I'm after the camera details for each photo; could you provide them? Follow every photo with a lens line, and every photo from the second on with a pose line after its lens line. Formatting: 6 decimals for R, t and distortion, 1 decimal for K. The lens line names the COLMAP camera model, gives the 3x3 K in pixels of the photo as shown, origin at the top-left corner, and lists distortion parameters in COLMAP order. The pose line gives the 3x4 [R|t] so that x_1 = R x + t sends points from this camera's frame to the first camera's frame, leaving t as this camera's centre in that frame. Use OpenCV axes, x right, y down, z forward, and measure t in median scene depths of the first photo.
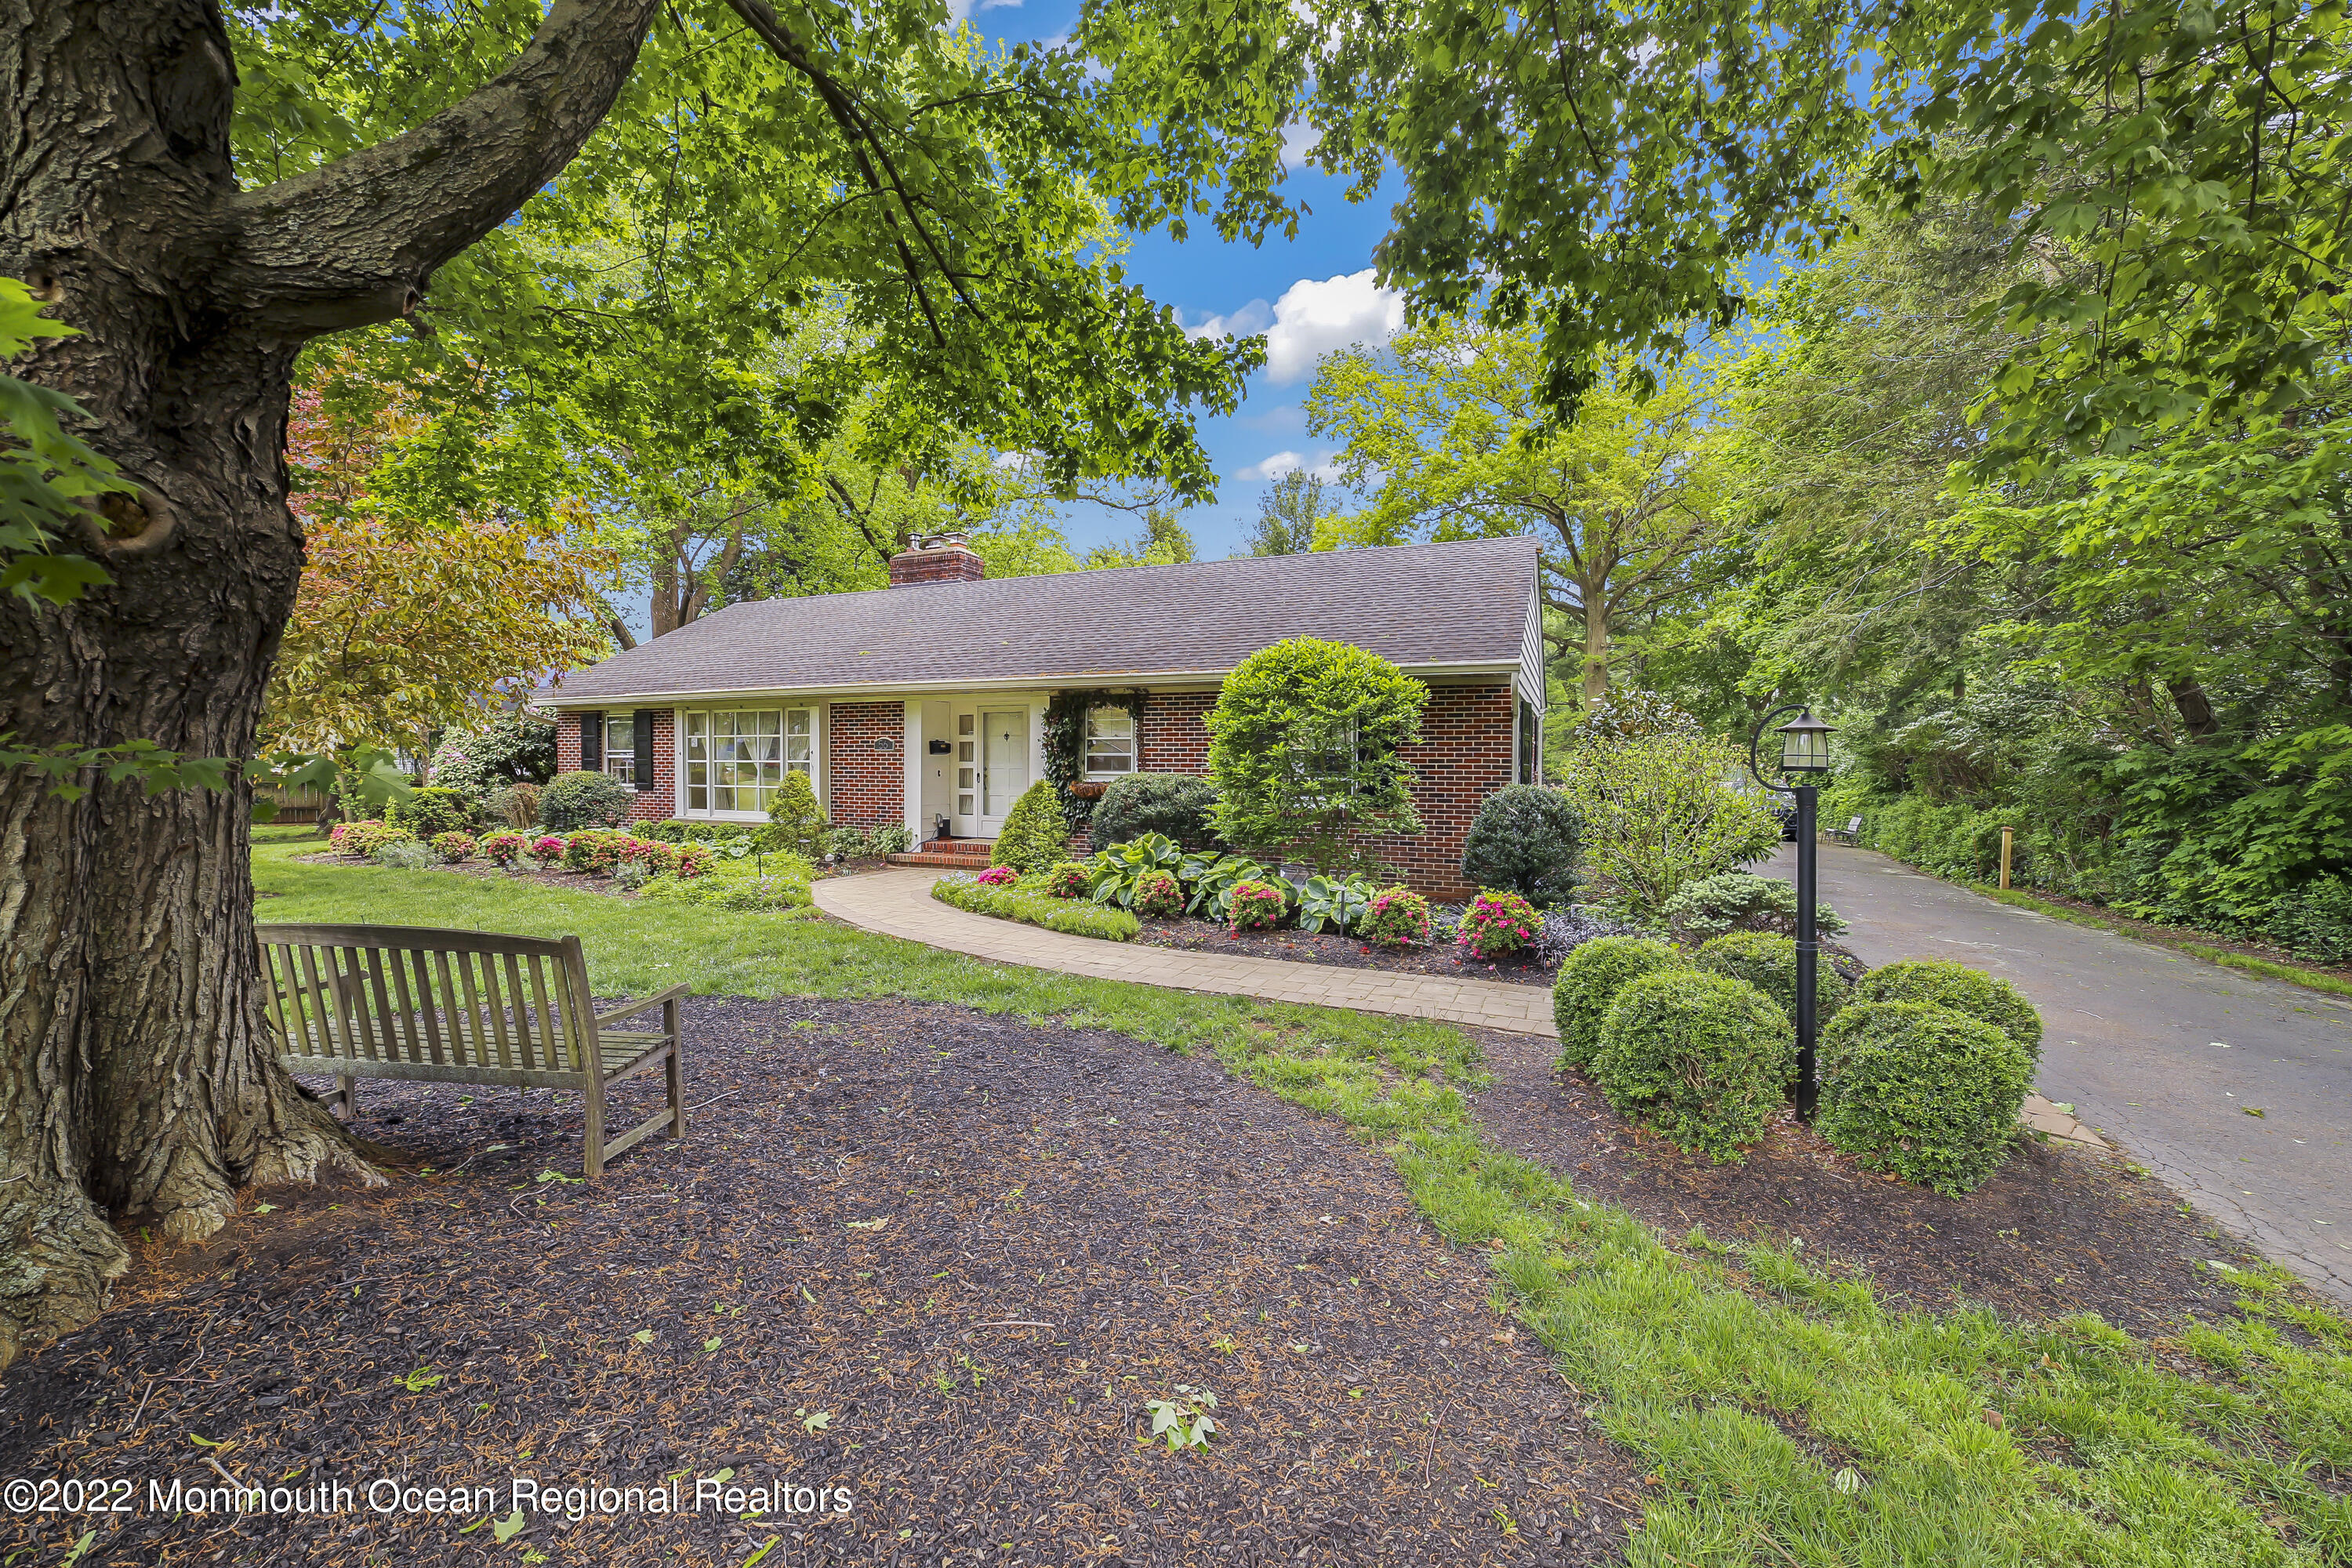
lens RADIAL K [[960.5, 0, 1165.0], [0, 960.5, 782.0], [0, 0, 1]] dist [-0.018929, 0.007014]
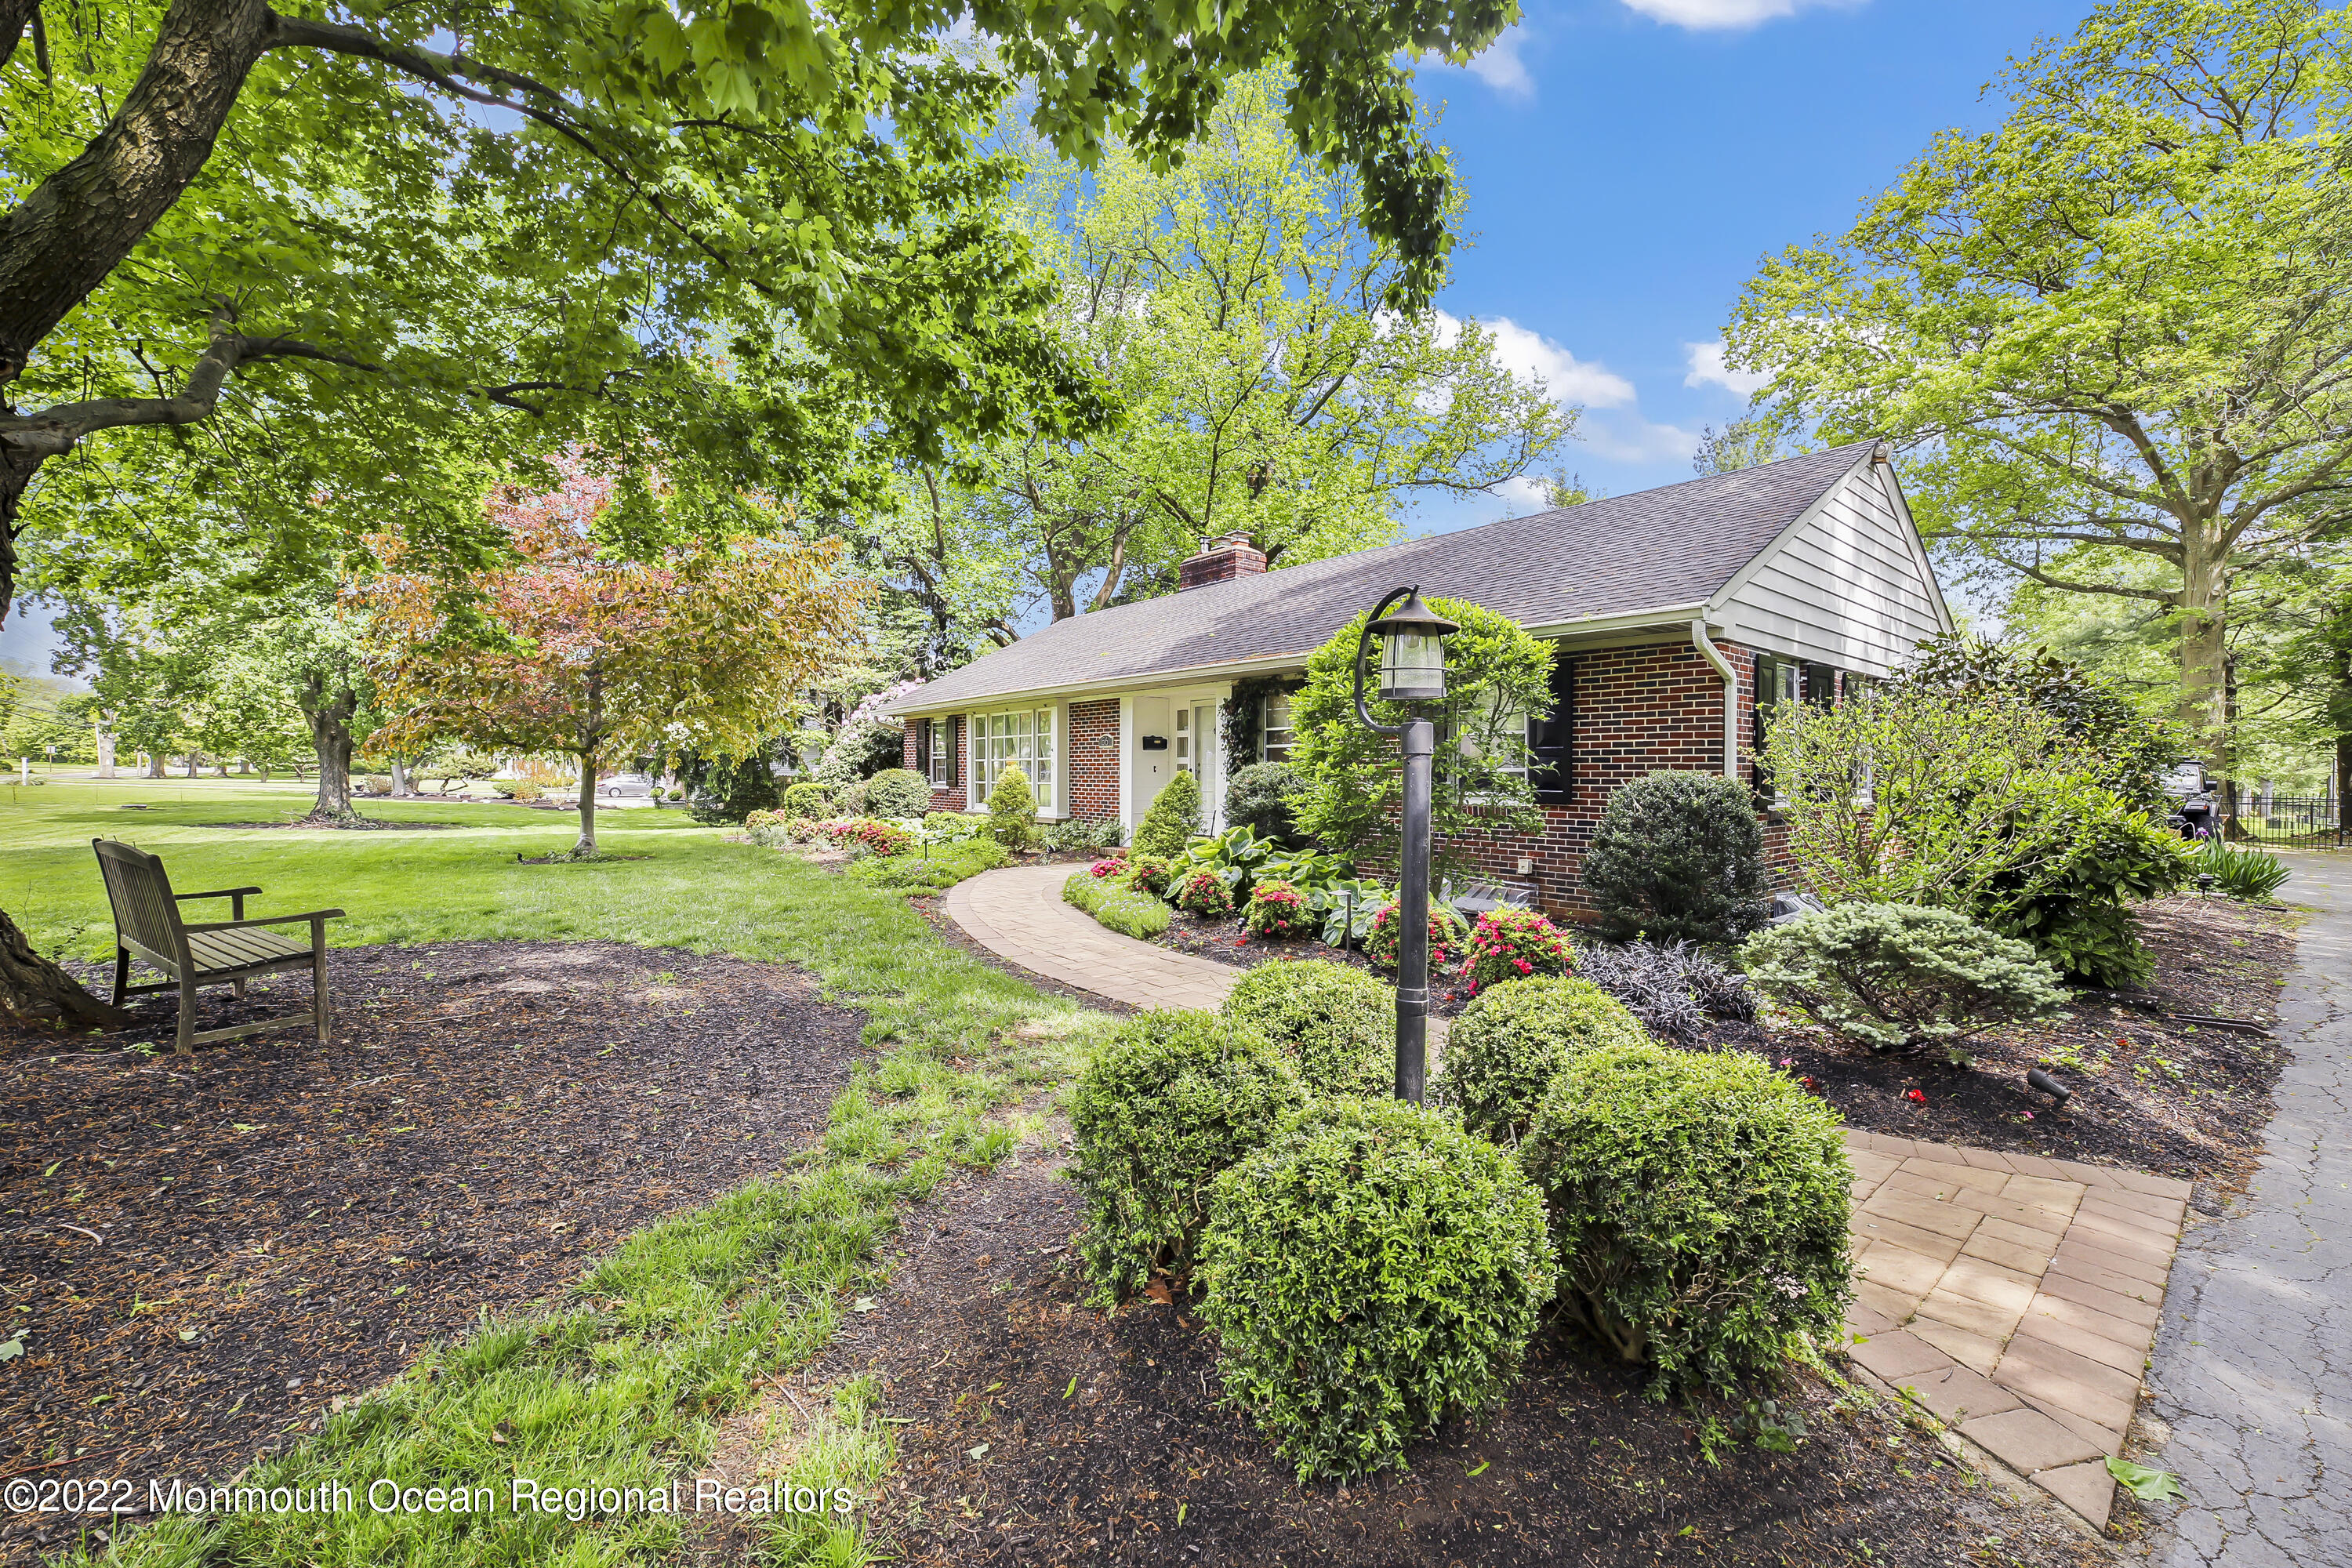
lens RADIAL K [[960.5, 0, 1175.7], [0, 960.5, 790.0], [0, 0, 1]] dist [-0.018929, 0.007014]
pose [[0.889588, 0.007048, -0.456709, 0.239519], [-0.010134, 0.999939, -0.004309, 0.016713], [0.456651, 0.008462, 0.889606, 0.121263]]
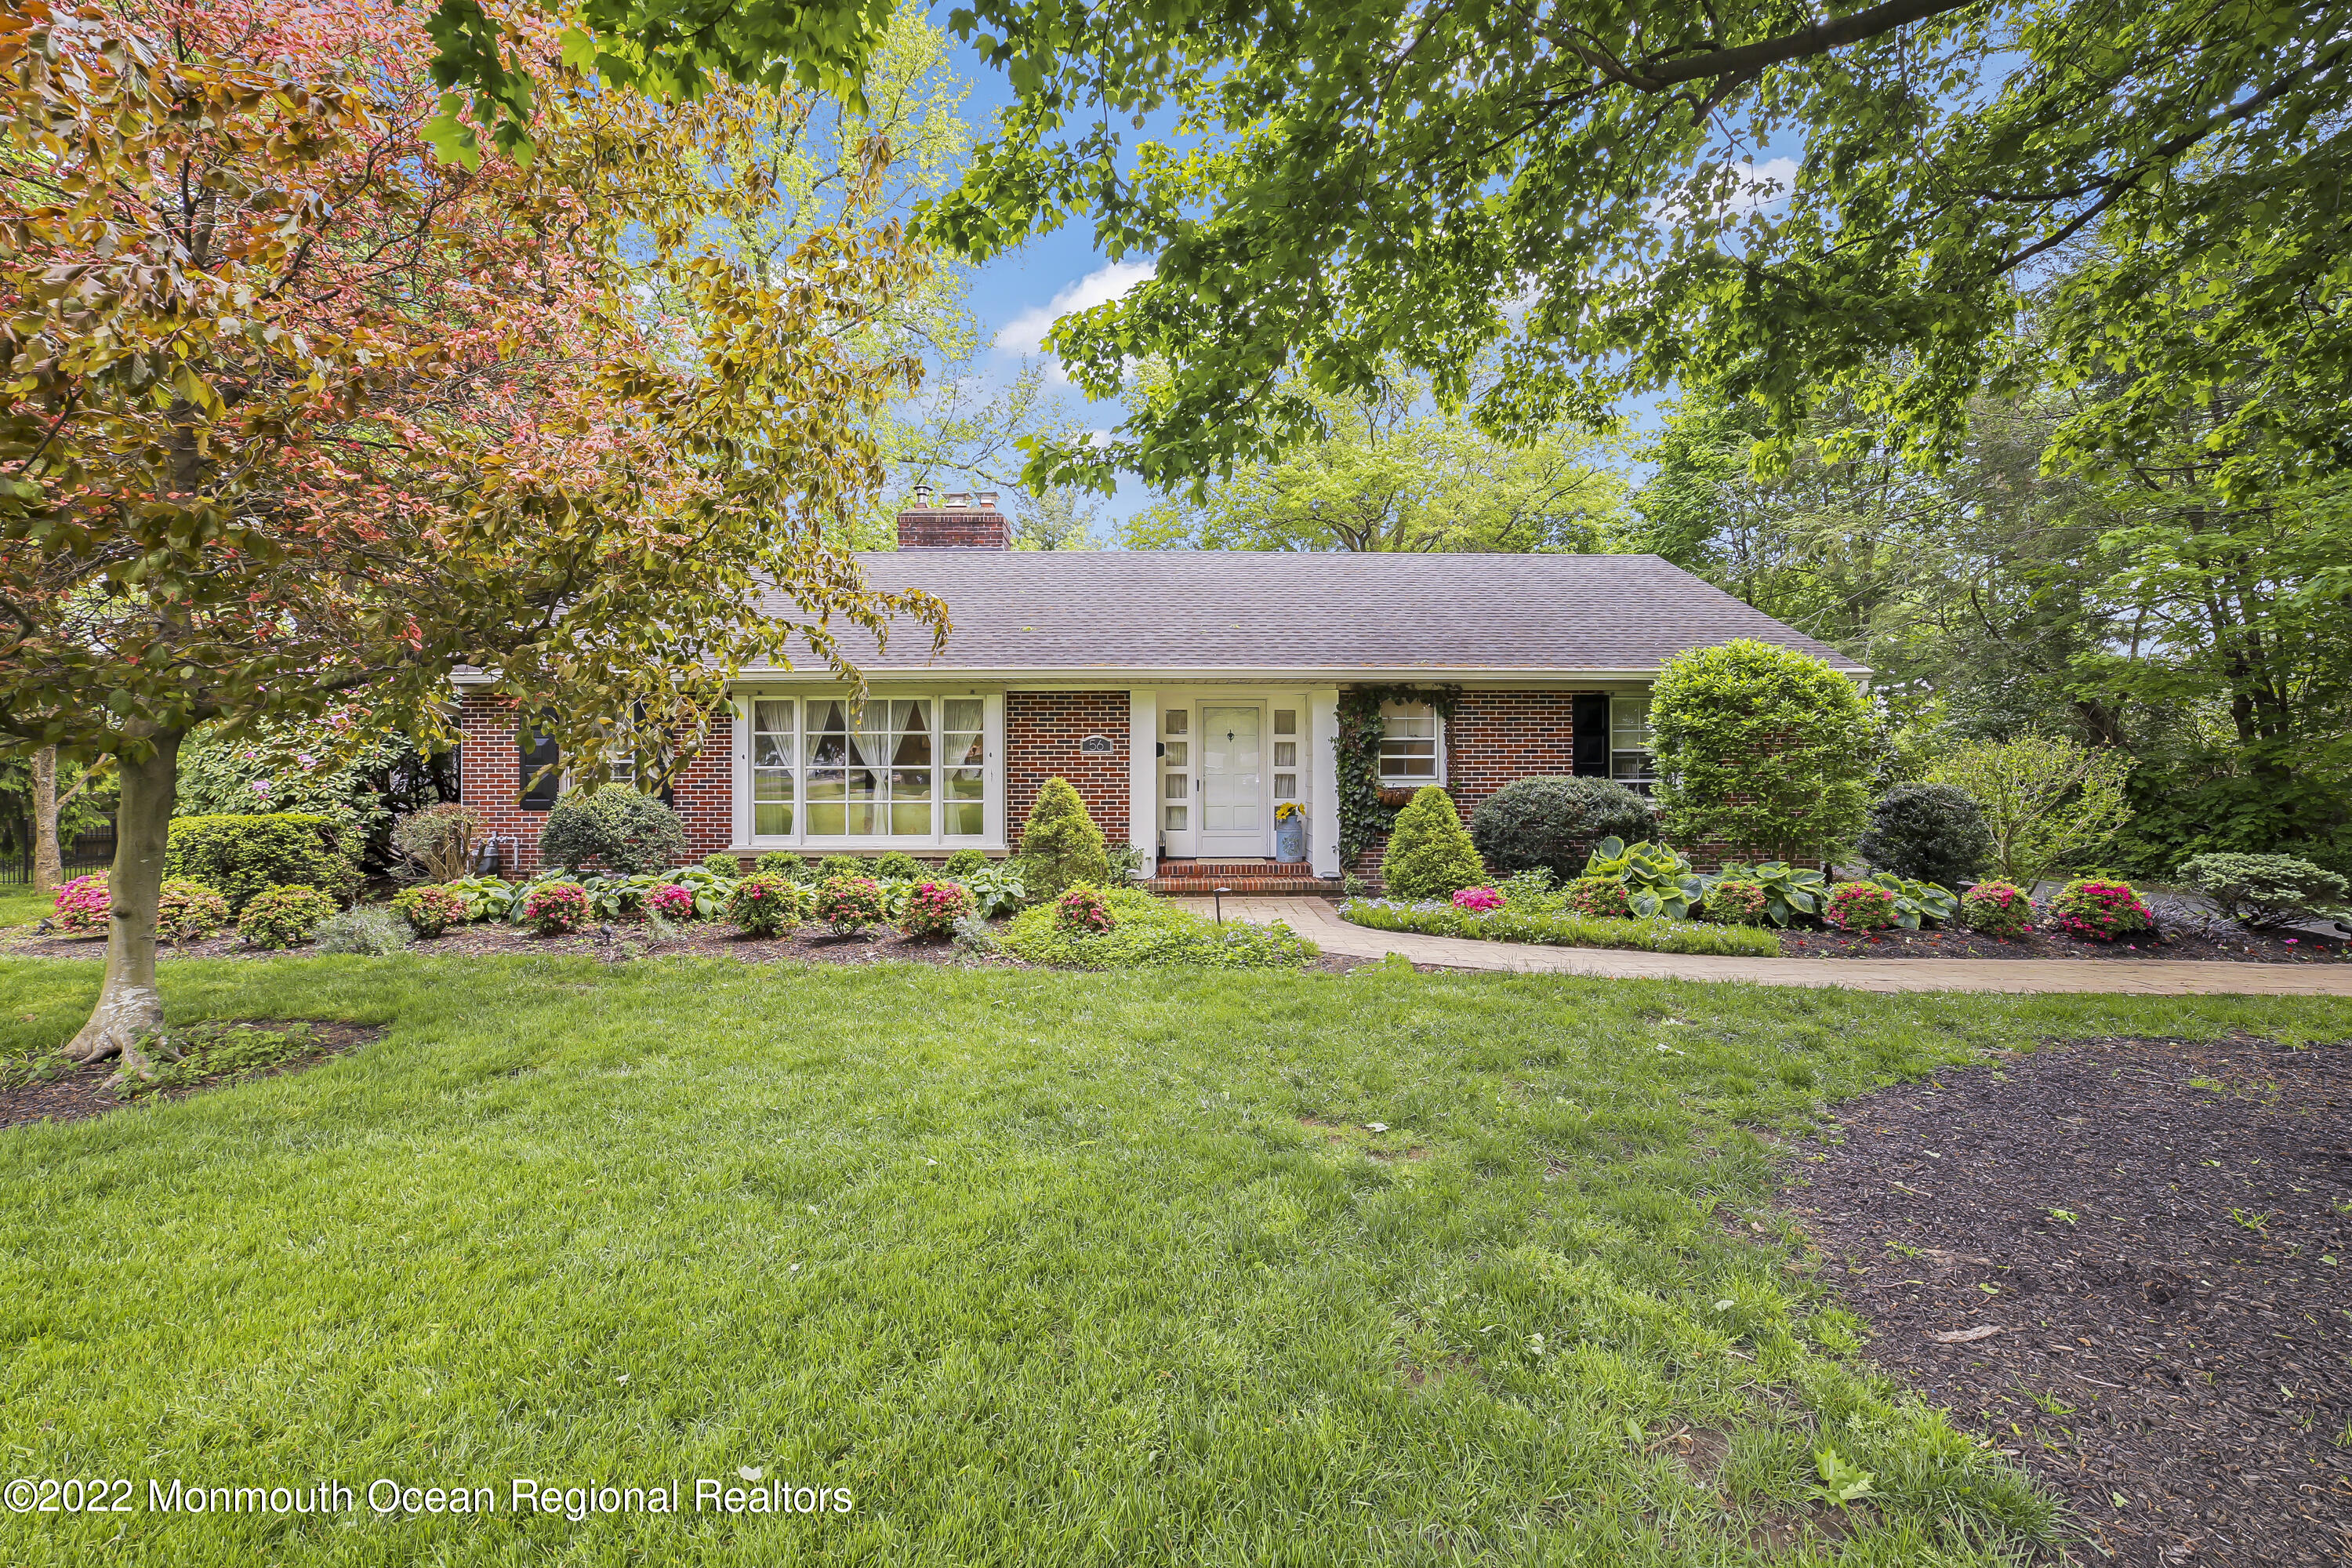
lens RADIAL K [[960.5, 0, 1175.8], [0, 960.5, 767.7], [0, 0, 1]] dist [-0.018929, 0.007014]
pose [[0.898463, -0.005292, 0.439017, -0.578859], [0.014606, 0.999734, -0.017842, -0.004835], [-0.438805, 0.022443, 0.898302, 0.250913]]
